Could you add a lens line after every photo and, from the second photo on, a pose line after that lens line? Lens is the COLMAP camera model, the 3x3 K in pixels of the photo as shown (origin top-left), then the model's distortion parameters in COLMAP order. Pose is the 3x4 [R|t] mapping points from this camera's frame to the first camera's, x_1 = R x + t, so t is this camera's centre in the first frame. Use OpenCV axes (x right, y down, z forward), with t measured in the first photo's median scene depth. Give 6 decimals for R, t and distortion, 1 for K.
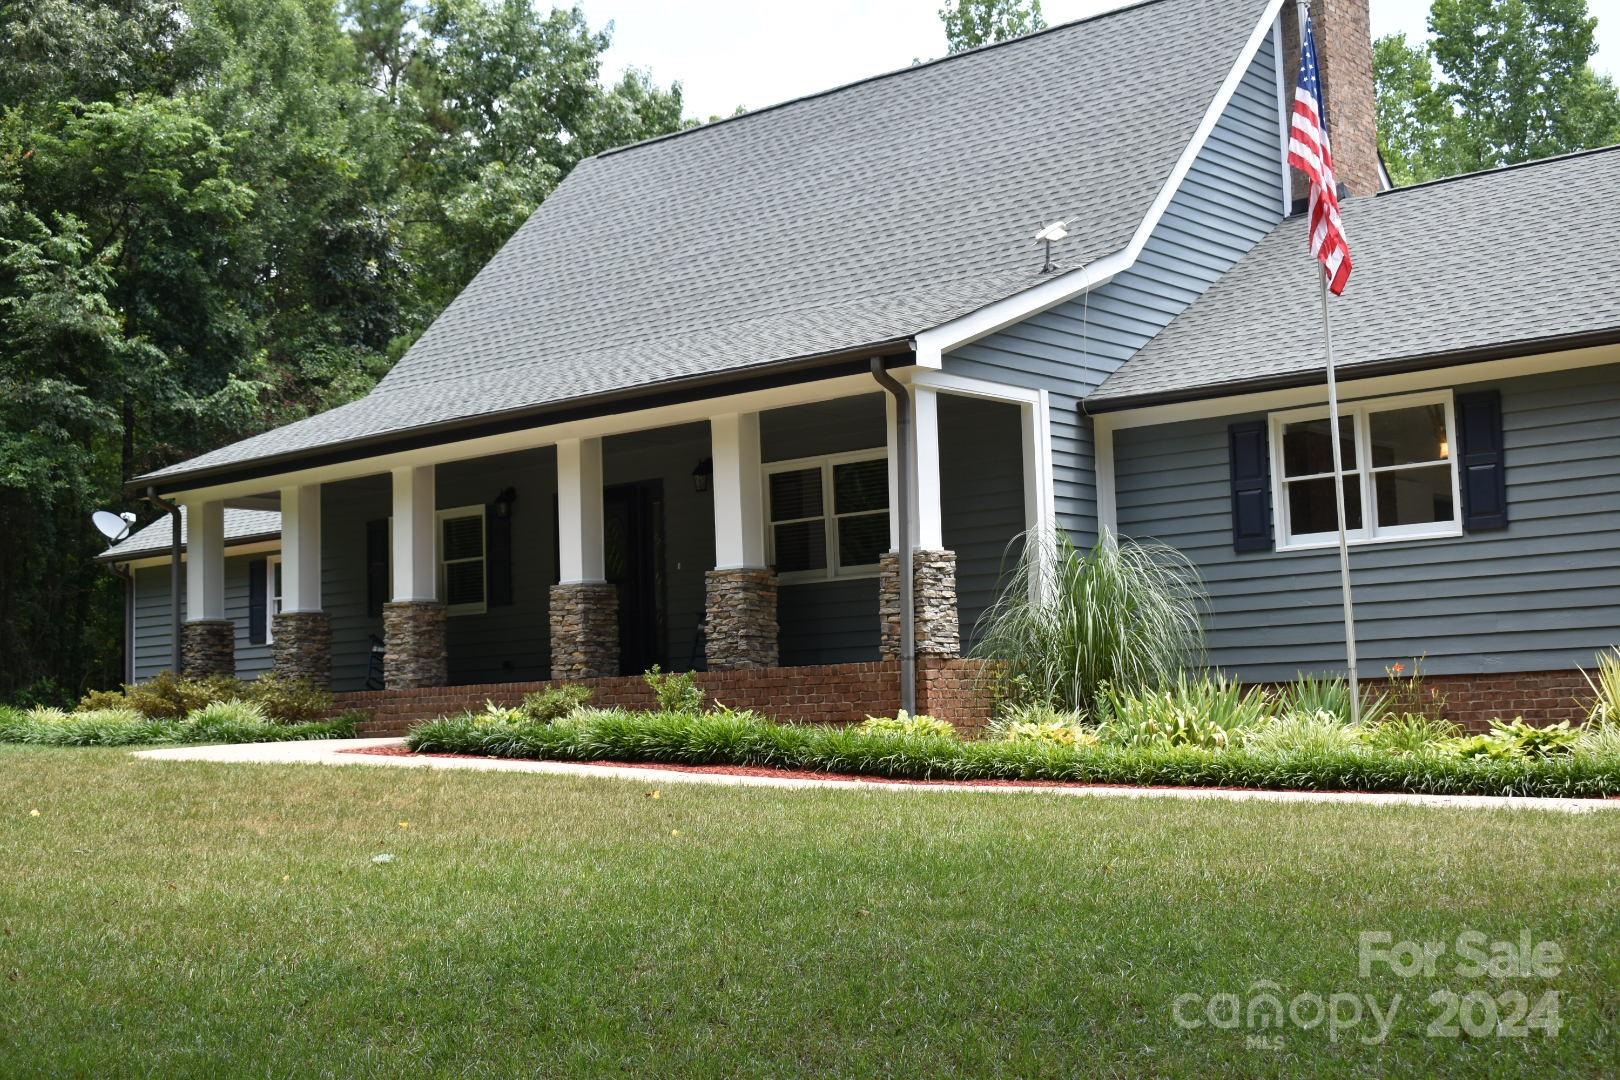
lens RADIAL K [[2077.0, 0, 810.1], [0, 2077.0, 541.2], [0, 0, 1]] dist [-0.053216, 0.000000]
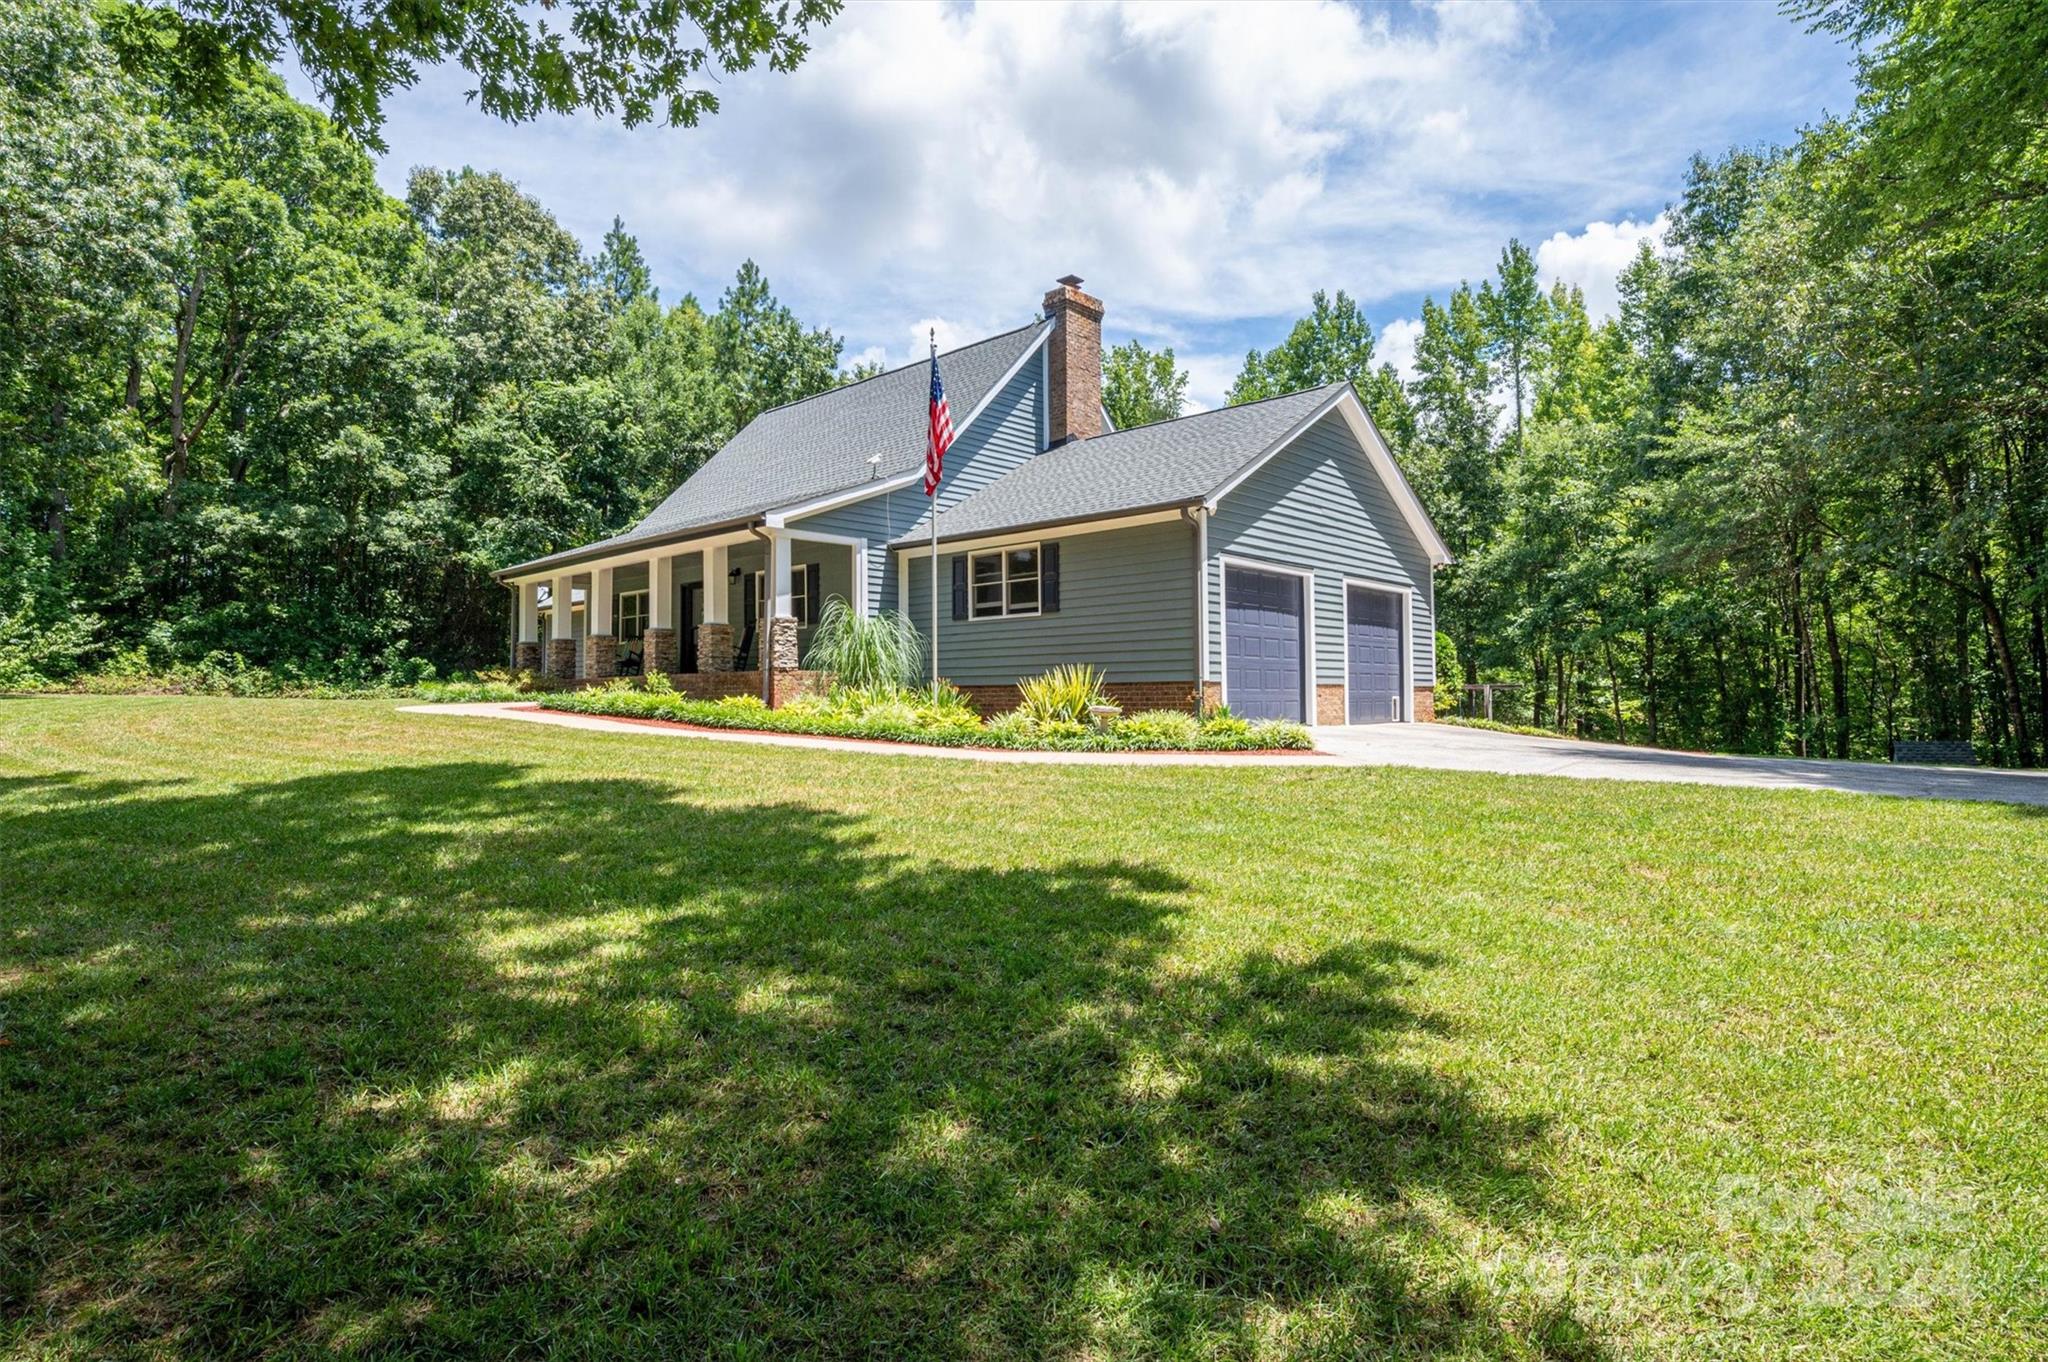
lens RADIAL K [[1058.7, 0, 1018.4], [0, 1058.7, 667.2], [0, 0, 1]] dist [-0.005313, 0.001549]
pose [[0.998236, 0.023446, -0.054552, 0.303285], [-0.020121, 0.997953, 0.060712, -0.012652], [0.055864, -0.059507, 0.996663, -0.026628]]
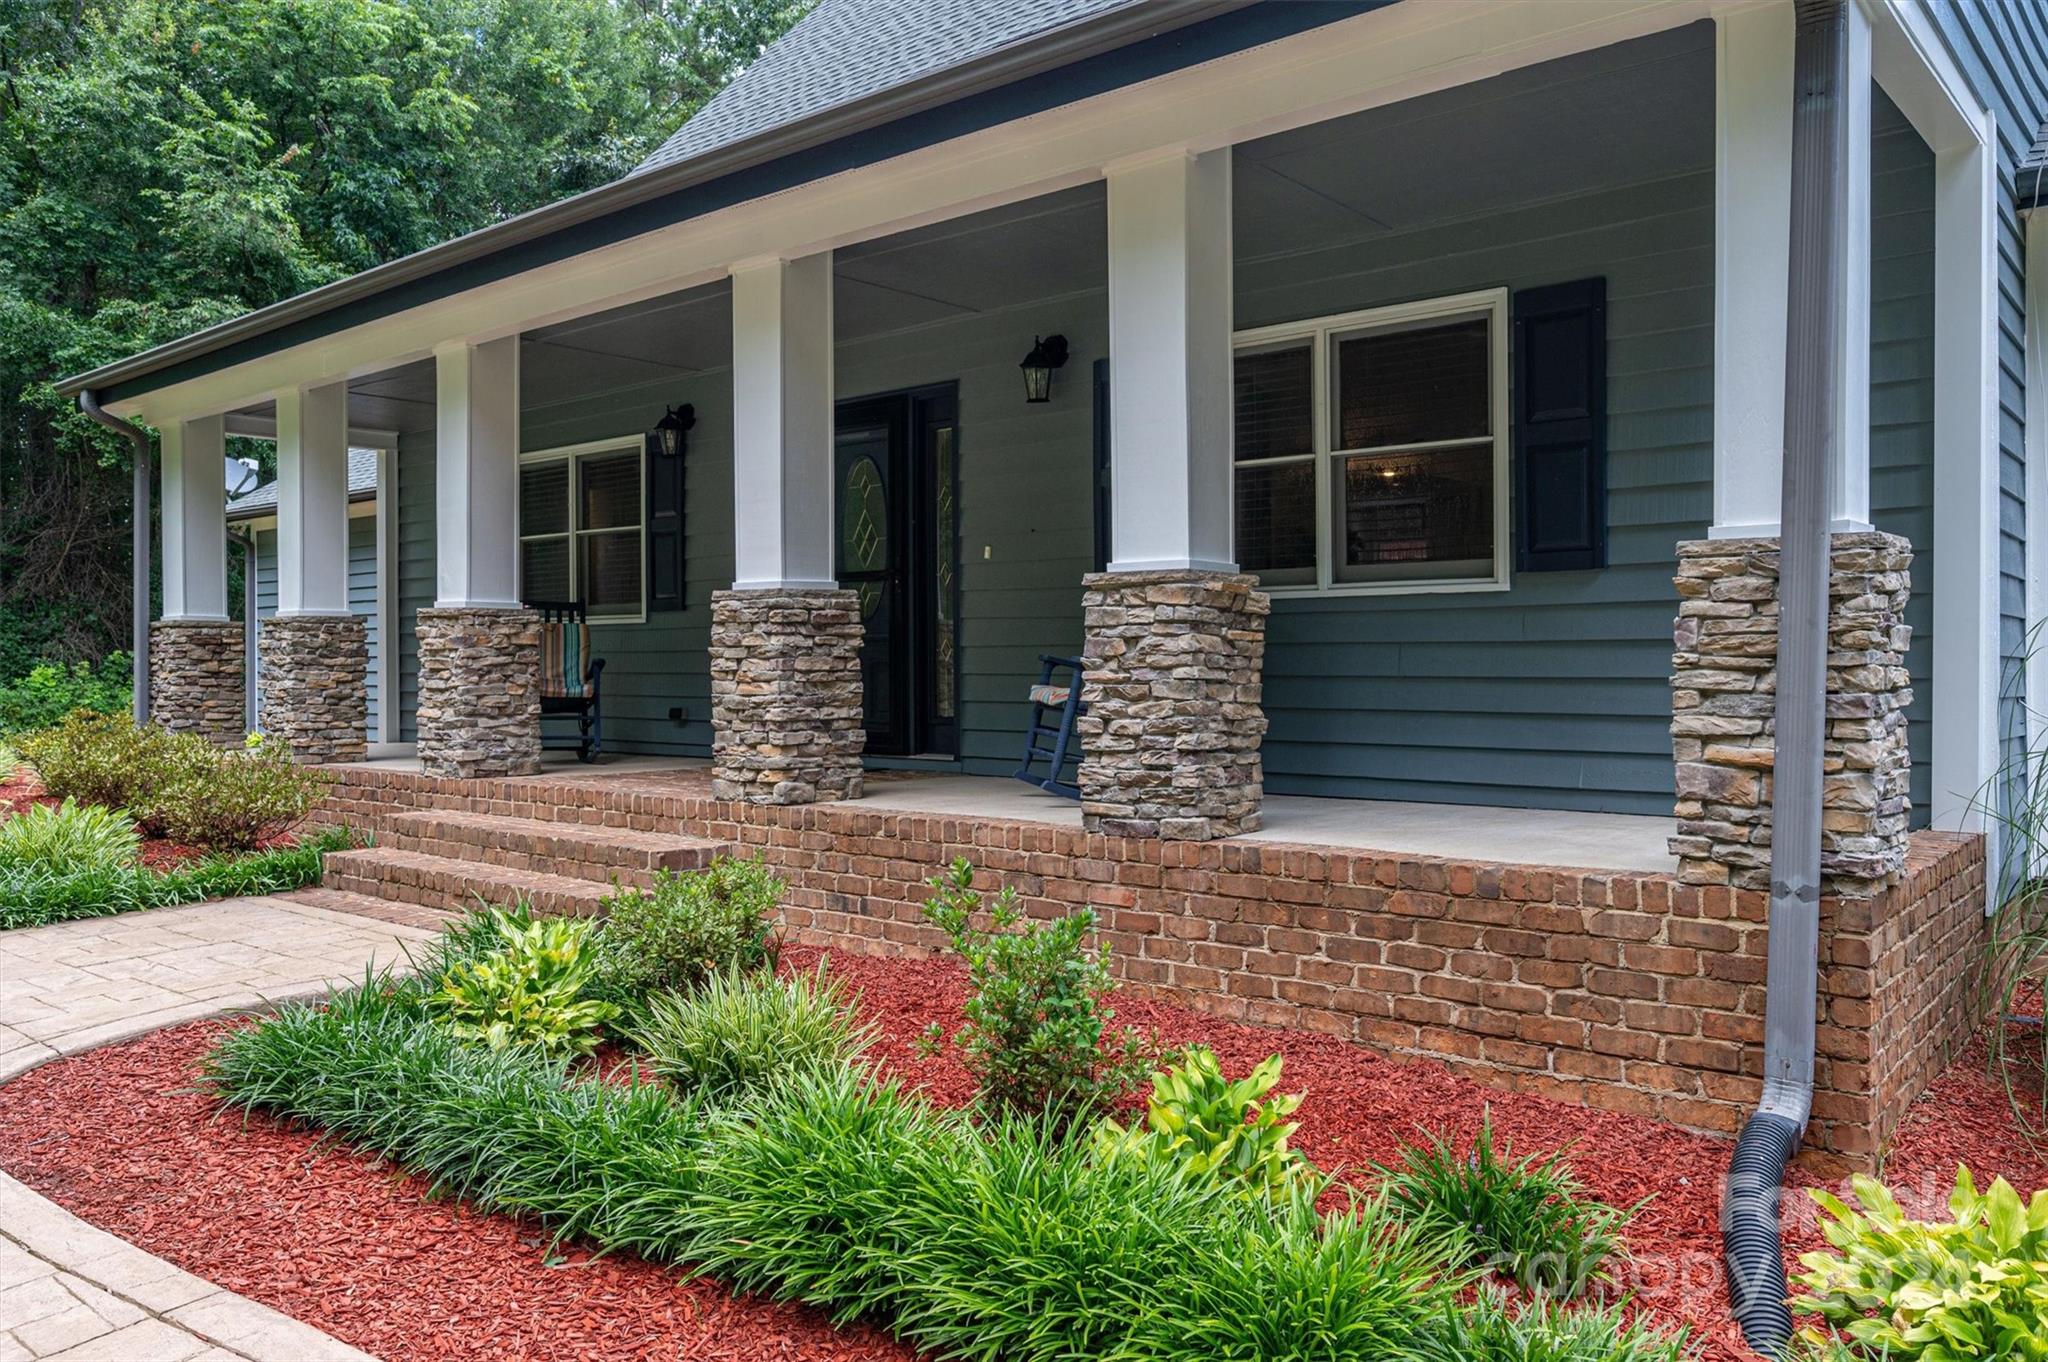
lens RADIAL K [[1503.3, 0, 1004.4], [0, 1503.3, 691.5], [0, 0, 1]] dist [-0.005896, 0.006210]
pose [[0.999523, 0.028648, -0.011561, -0.057536], [-0.027219, 0.993659, 0.109093, 0.005835], [0.014613, -0.108726, 0.993964, 0.673912]]
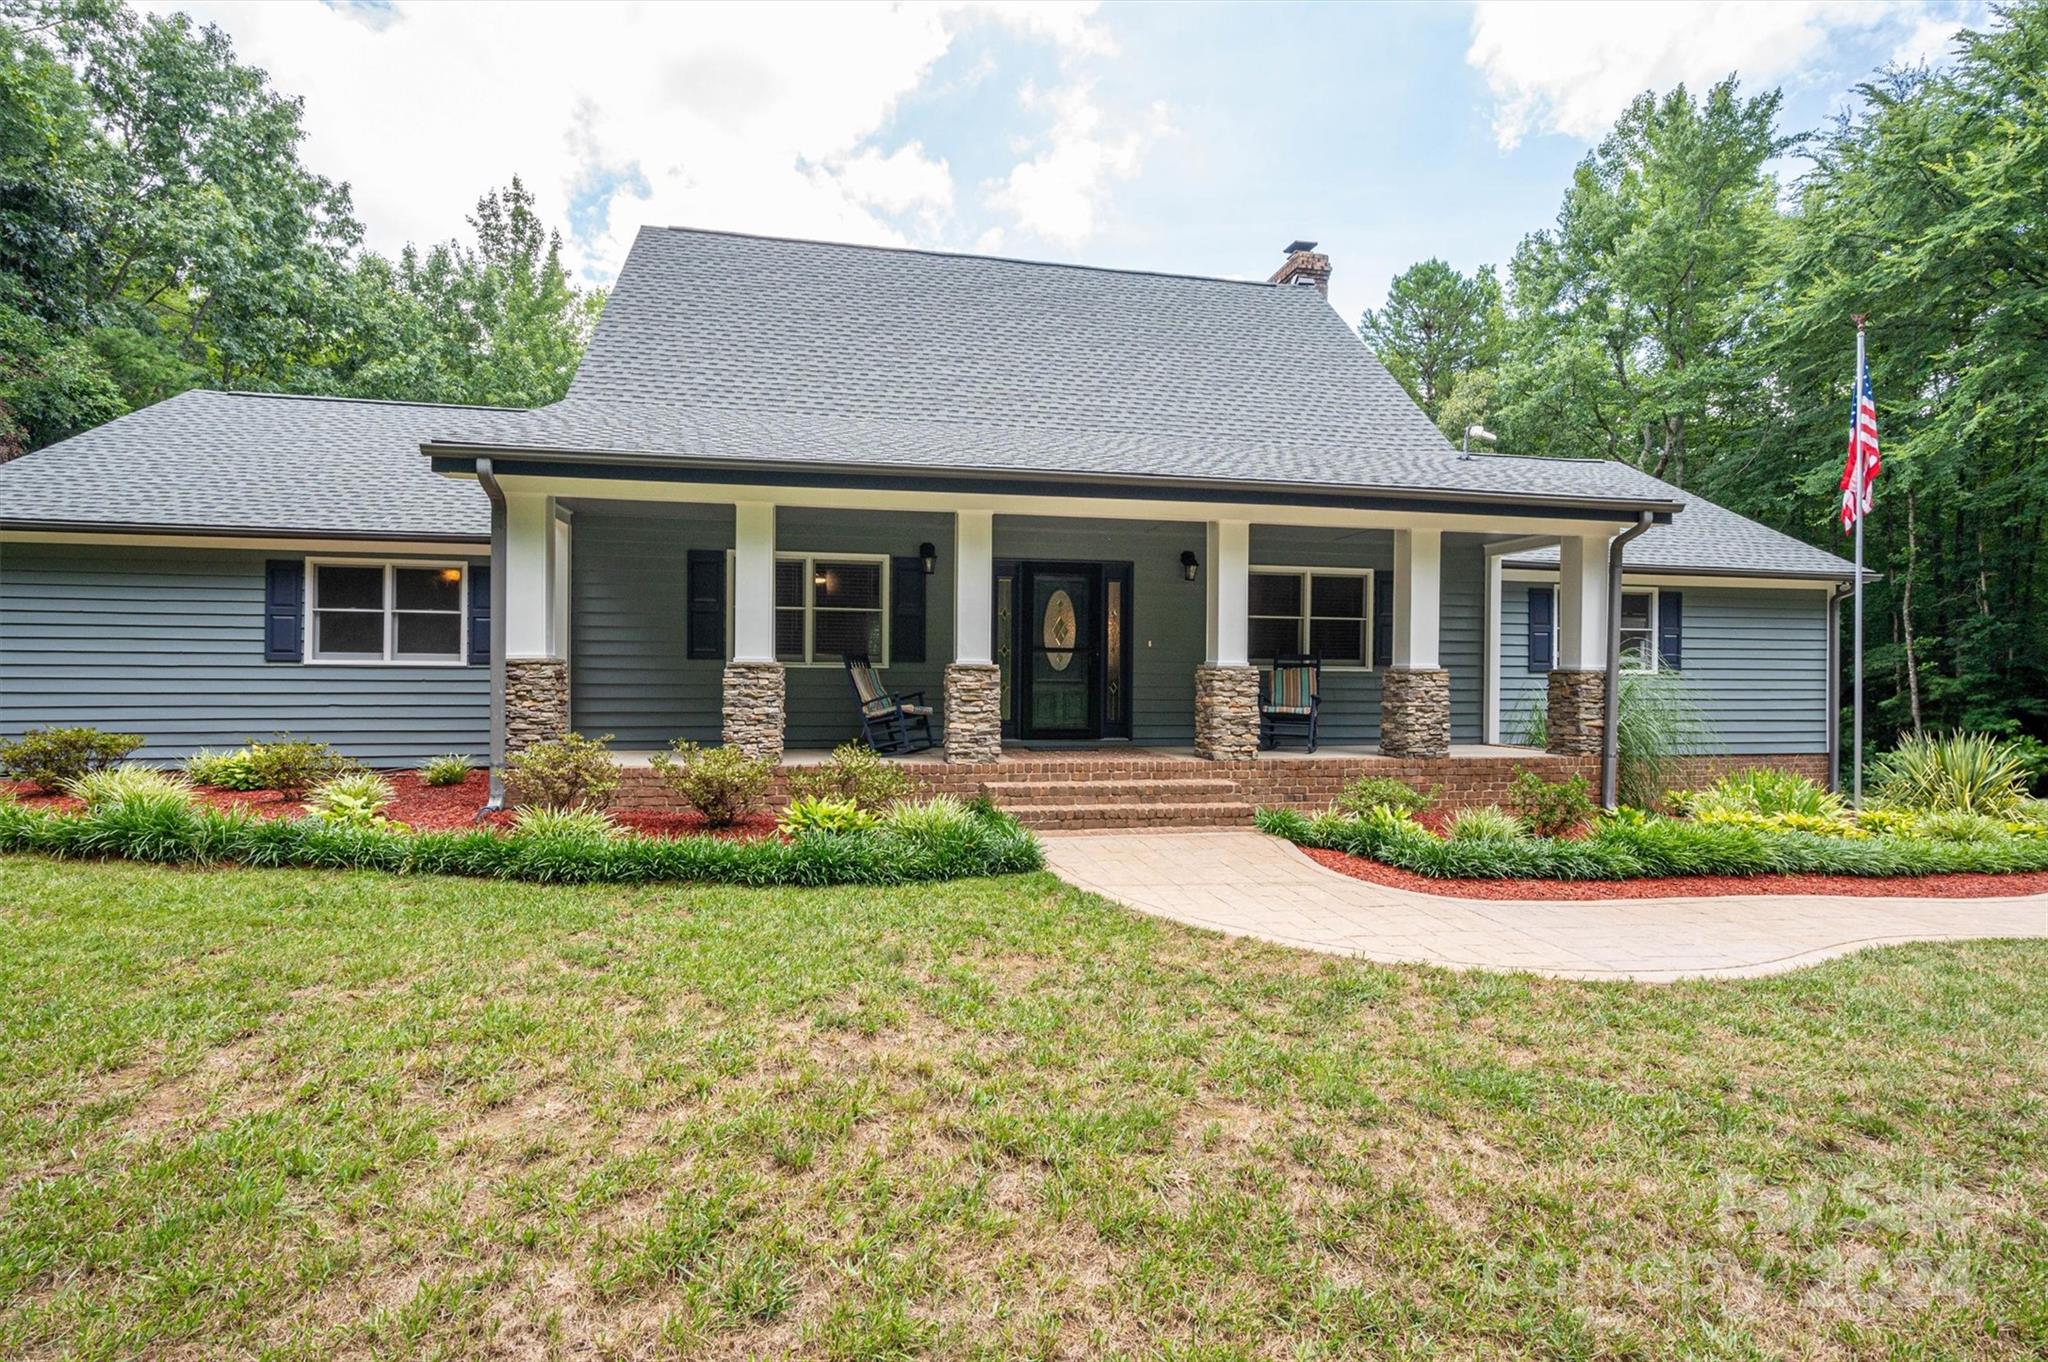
lens RADIAL K [[837.6, 0, 1024.4], [0, 837.6, 689.6], [0, 0, 1]] dist [-0.000163, 0.000027]
pose [[0.663764, 0.022769, 0.747595, -0.483813], [-0.096302, 0.993818, 0.055235, 0.019643], [-0.741716, -0.108657, 0.661854, 0.802200]]
